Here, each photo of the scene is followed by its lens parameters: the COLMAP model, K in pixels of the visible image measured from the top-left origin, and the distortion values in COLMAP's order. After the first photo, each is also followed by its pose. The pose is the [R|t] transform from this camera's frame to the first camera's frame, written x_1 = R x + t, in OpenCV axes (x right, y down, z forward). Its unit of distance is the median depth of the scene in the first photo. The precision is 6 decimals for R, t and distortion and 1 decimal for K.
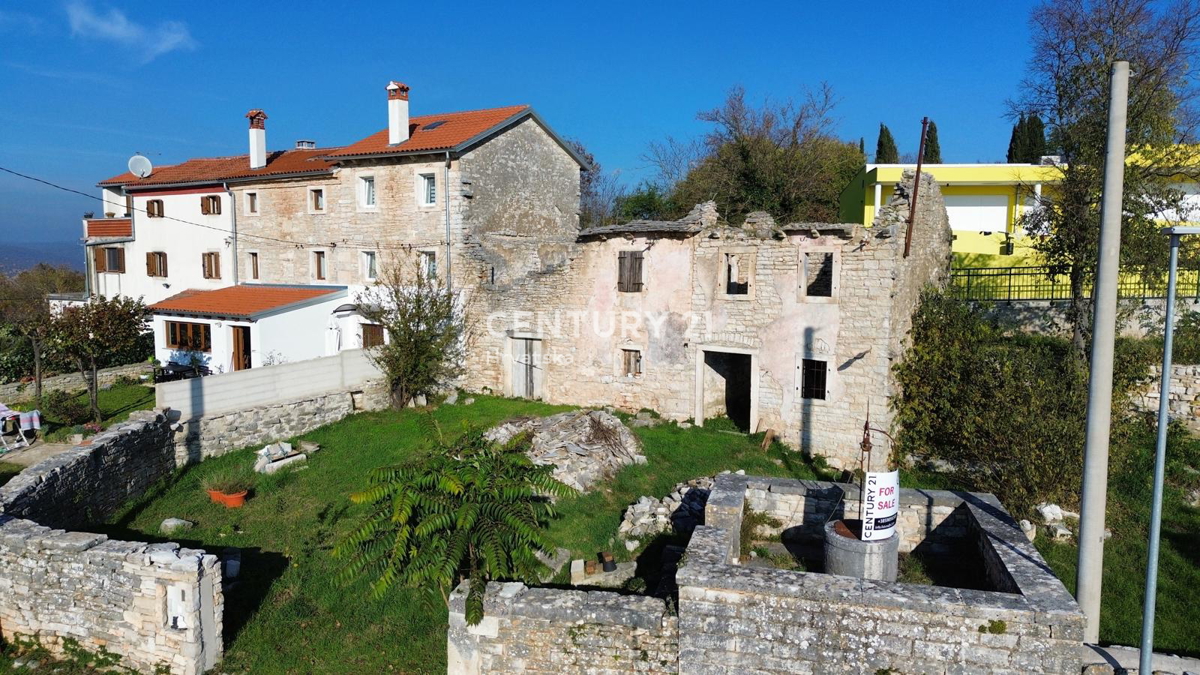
lens RADIAL K [[850.4, 0, 602.1], [0, 850.4, 336.4], [0, 0, 1]] dist [0.093676, -0.104123]
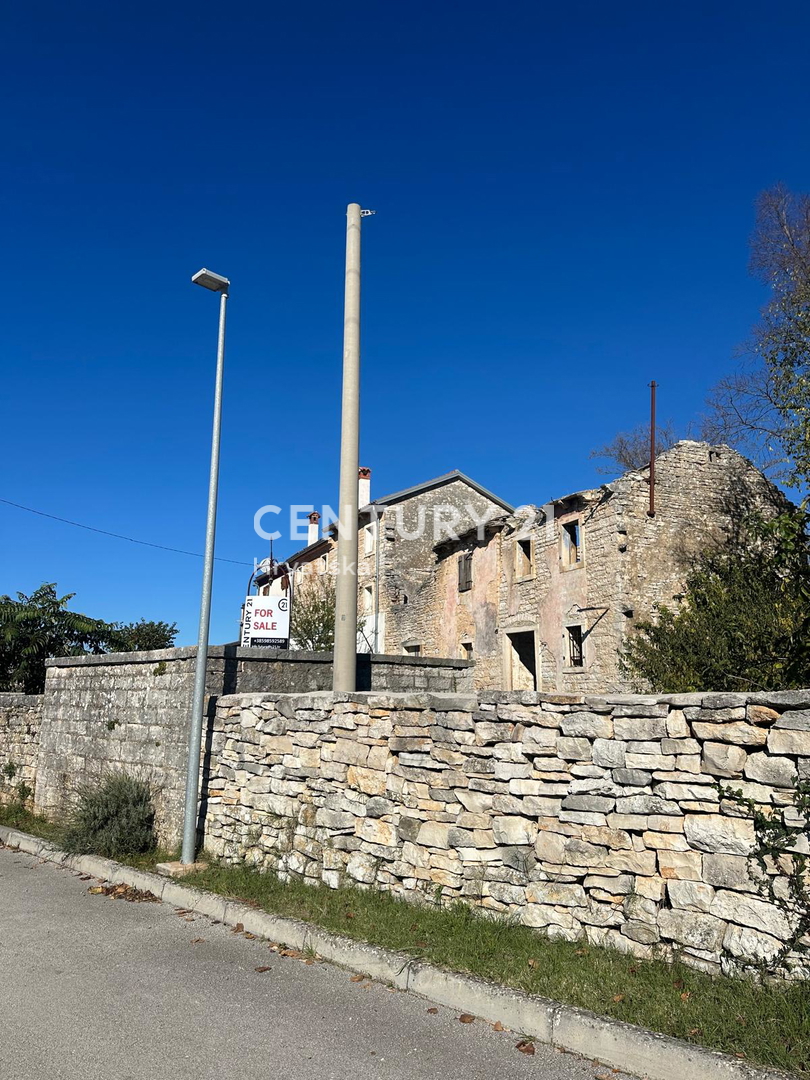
lens RADIAL K [[751.0, 0, 414.6], [0, 751.0, 543.3], [0, 0, 1]] dist [0.040908, -0.022165]
pose [[0.865074, -0.099994, -0.491577, 0.503144], [-0.049083, 0.958358, -0.281320, 0.182188], [0.499237, 0.267491, 0.824143, 0.143663]]
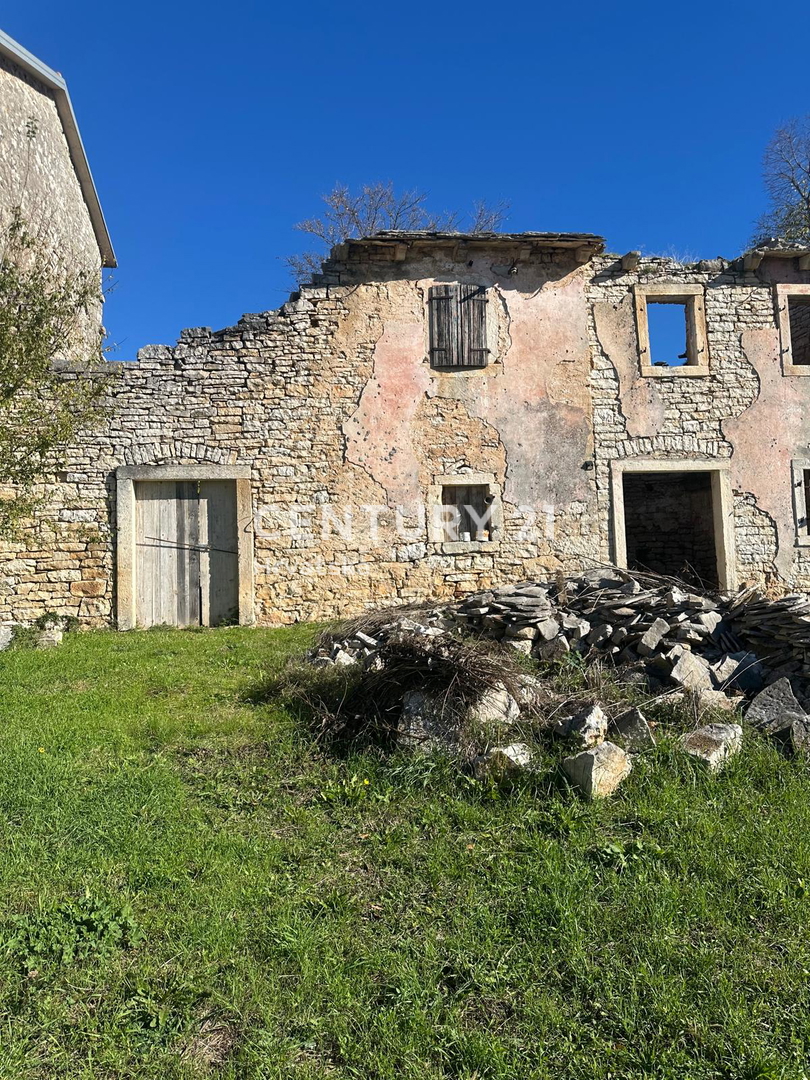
lens RADIAL K [[751.0, 0, 390.6], [0, 751.0, 525.3], [0, 0, 1]] dist [0.040908, -0.022165]
pose [[0.752307, 0.023369, 0.658398, -0.307093], [0.105737, 0.982133, -0.155677, 0.110294], [-0.650272, 0.186734, 0.736395, 0.772315]]
